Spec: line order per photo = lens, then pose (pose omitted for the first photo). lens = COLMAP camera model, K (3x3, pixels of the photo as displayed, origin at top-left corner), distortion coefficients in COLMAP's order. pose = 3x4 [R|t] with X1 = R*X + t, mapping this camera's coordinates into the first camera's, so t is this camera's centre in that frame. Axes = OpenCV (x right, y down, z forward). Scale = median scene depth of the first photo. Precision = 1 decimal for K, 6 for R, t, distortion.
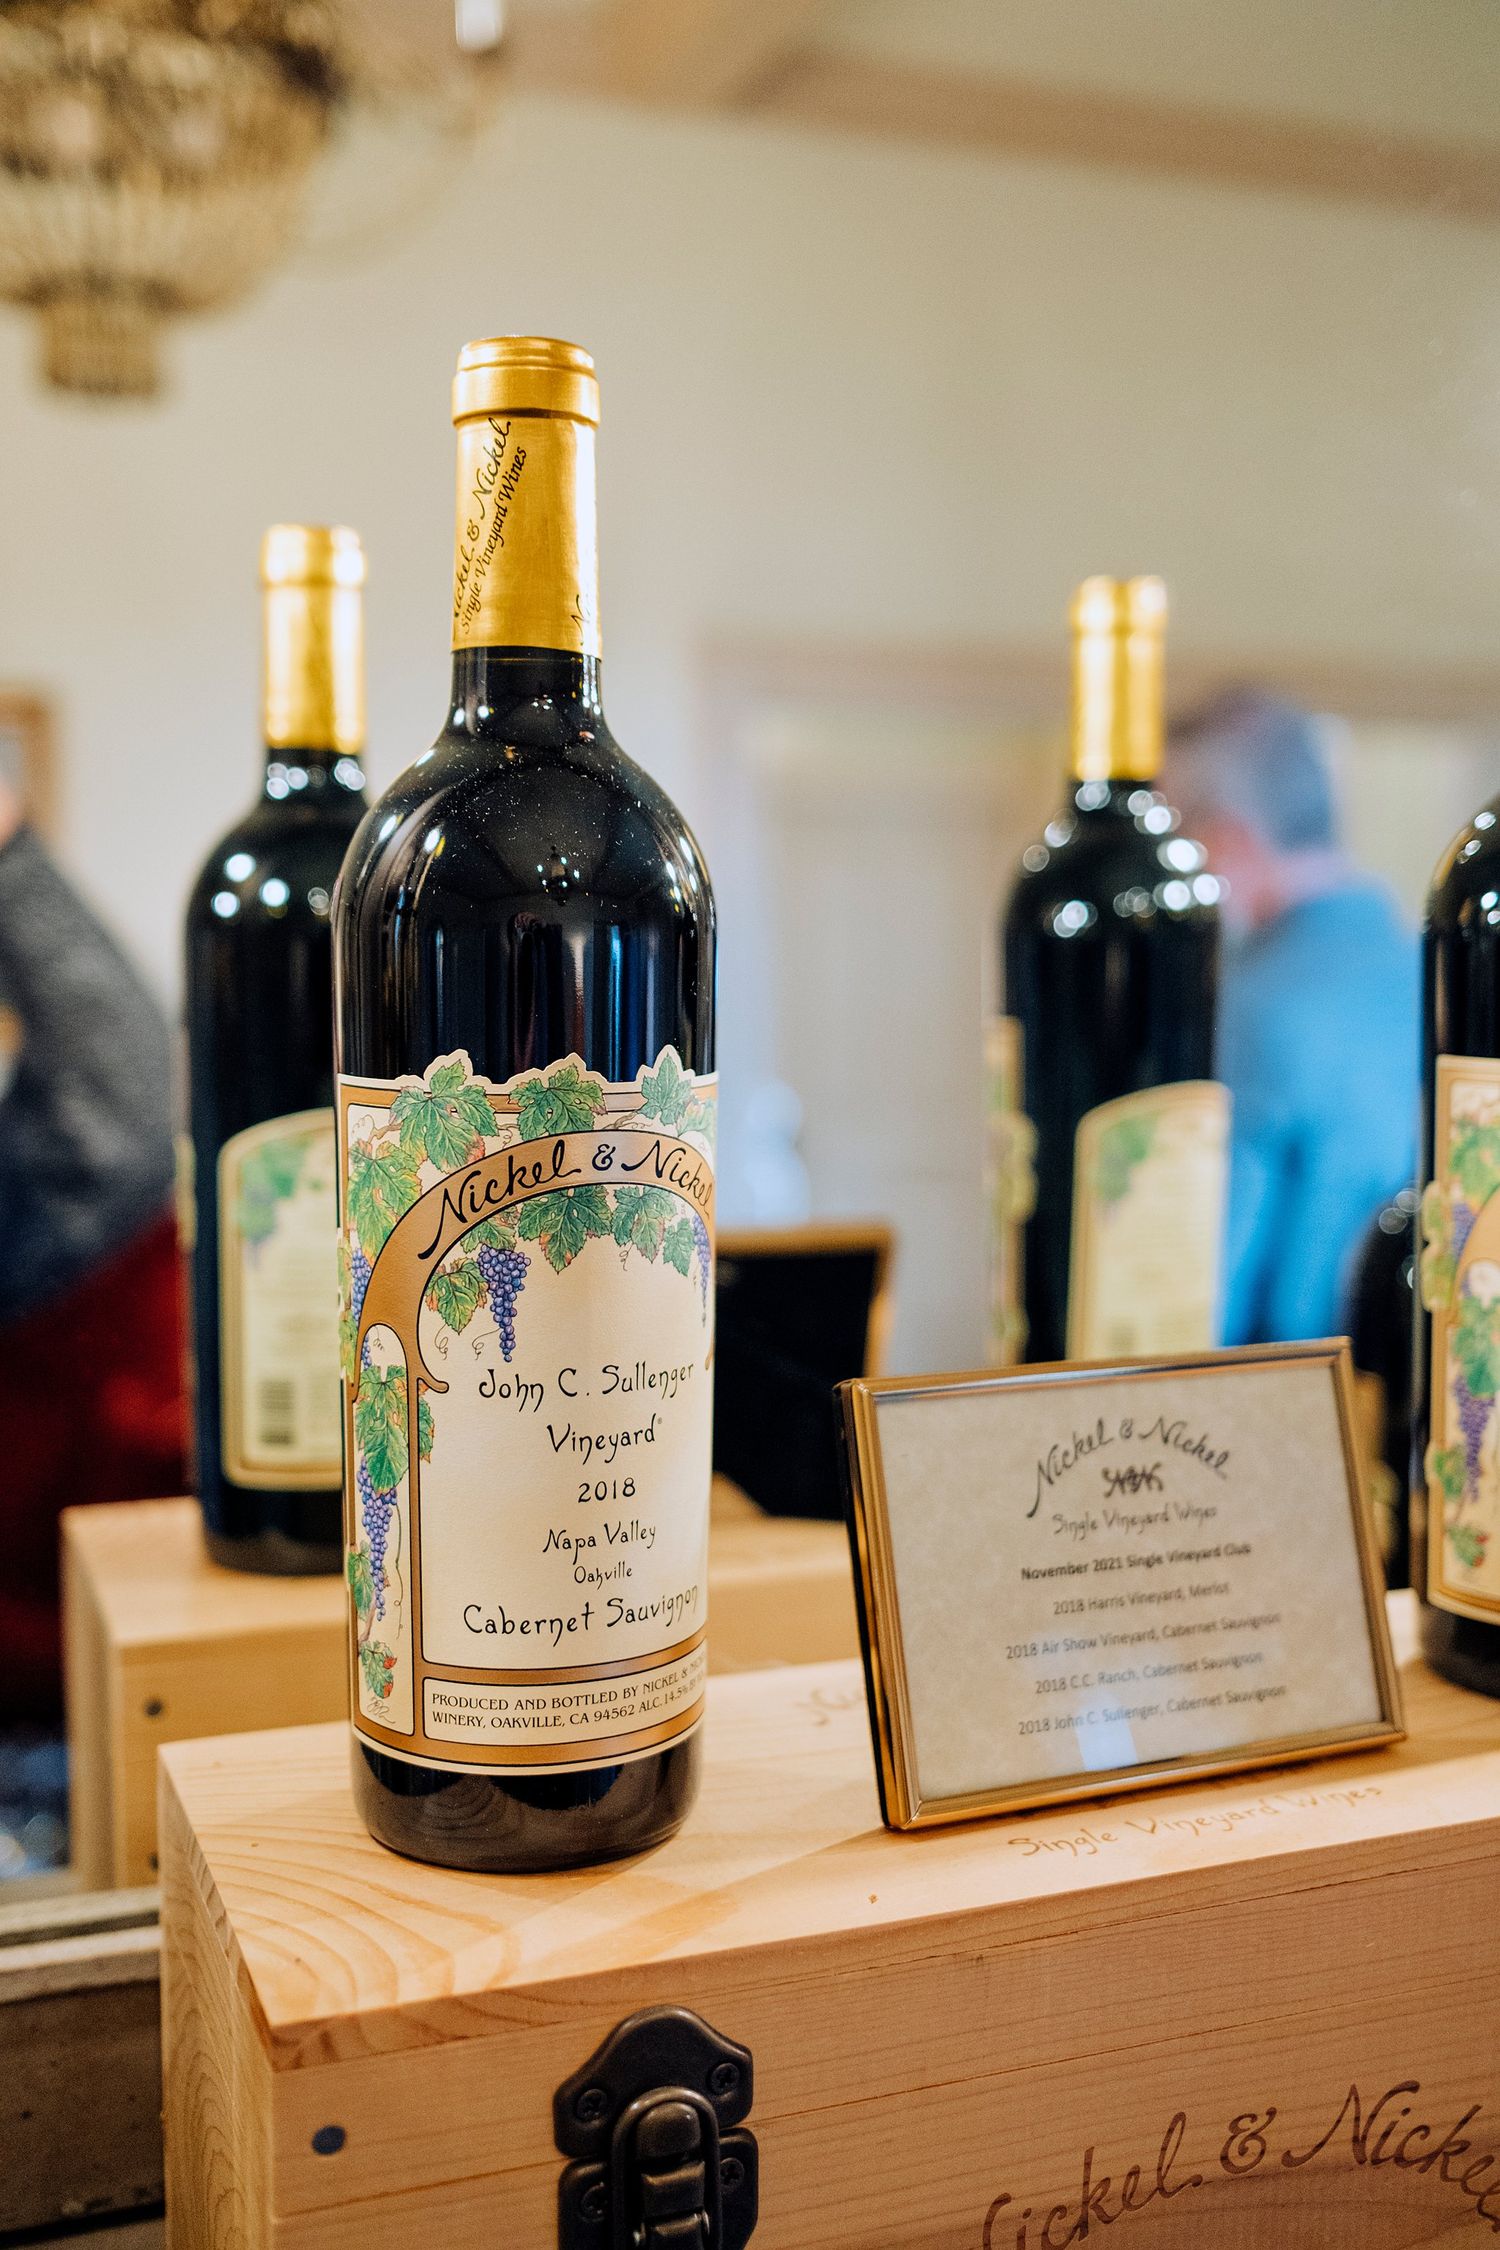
lens RADIAL K [[2383.8, 0, 750.0], [0, 2383.8, 1125.0], [0, 0, 1]] dist [-0.022204, 0.032055]
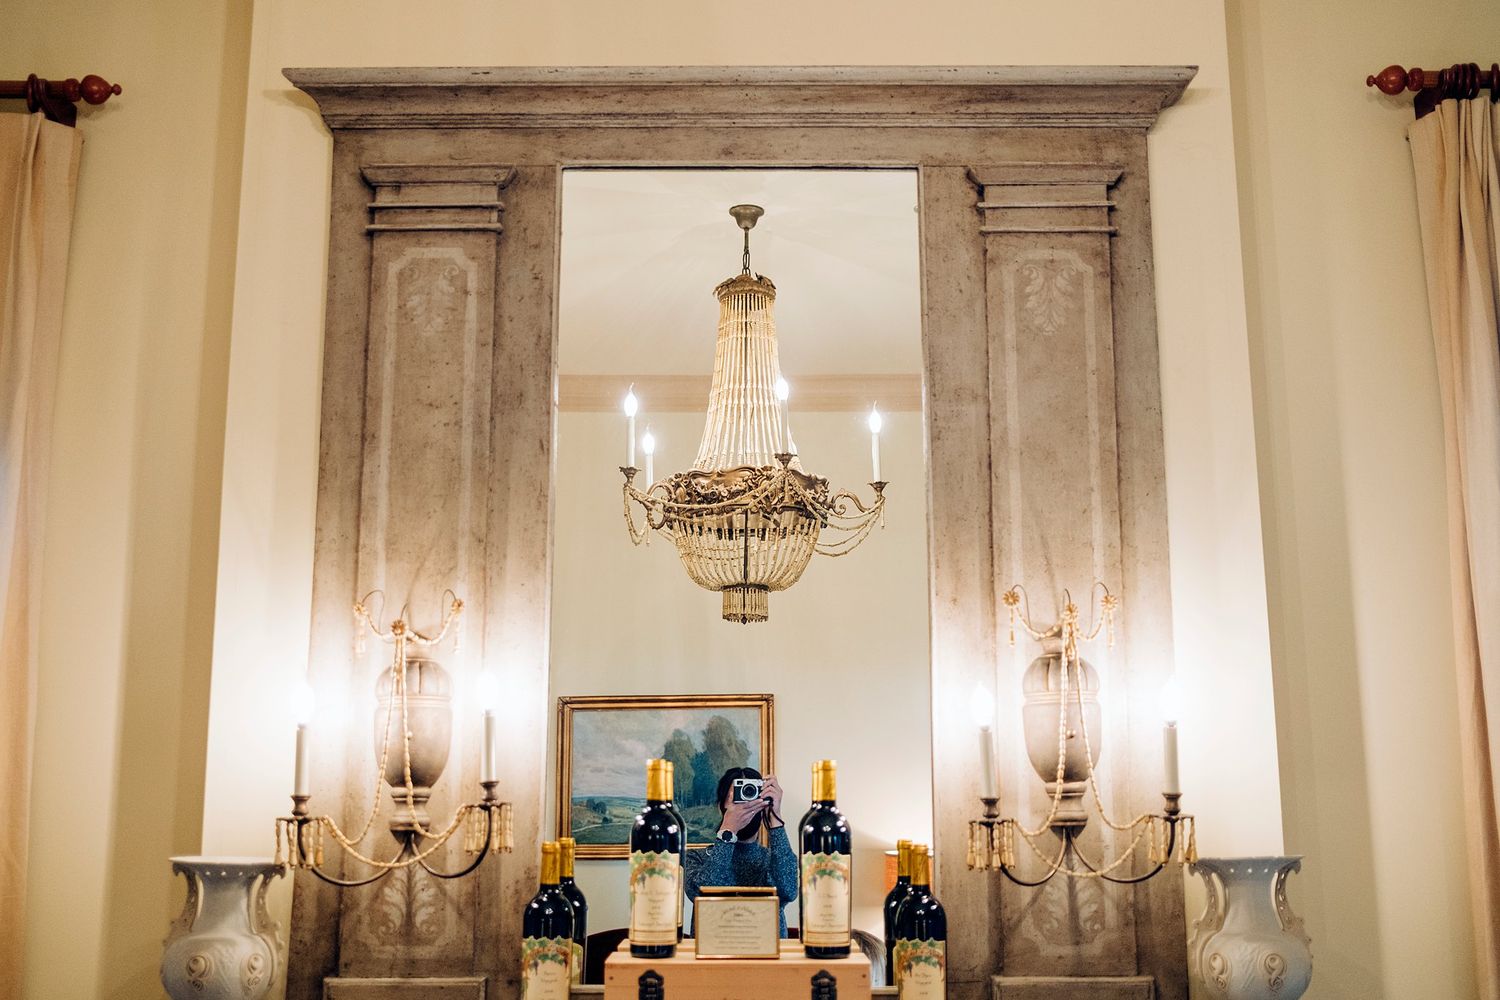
lens RADIAL K [[1589.2, 0, 750.0], [0, 1589.2, 500.0], [0, 0, 1]] dist [-0.022204, 0.032055]
pose [[0.926288, -0.051596, -0.373267, 2.305569], [-0.036580, 0.973590, -0.225352, 0.012756], [0.375037, 0.222395, 0.899938, -3.999354]]
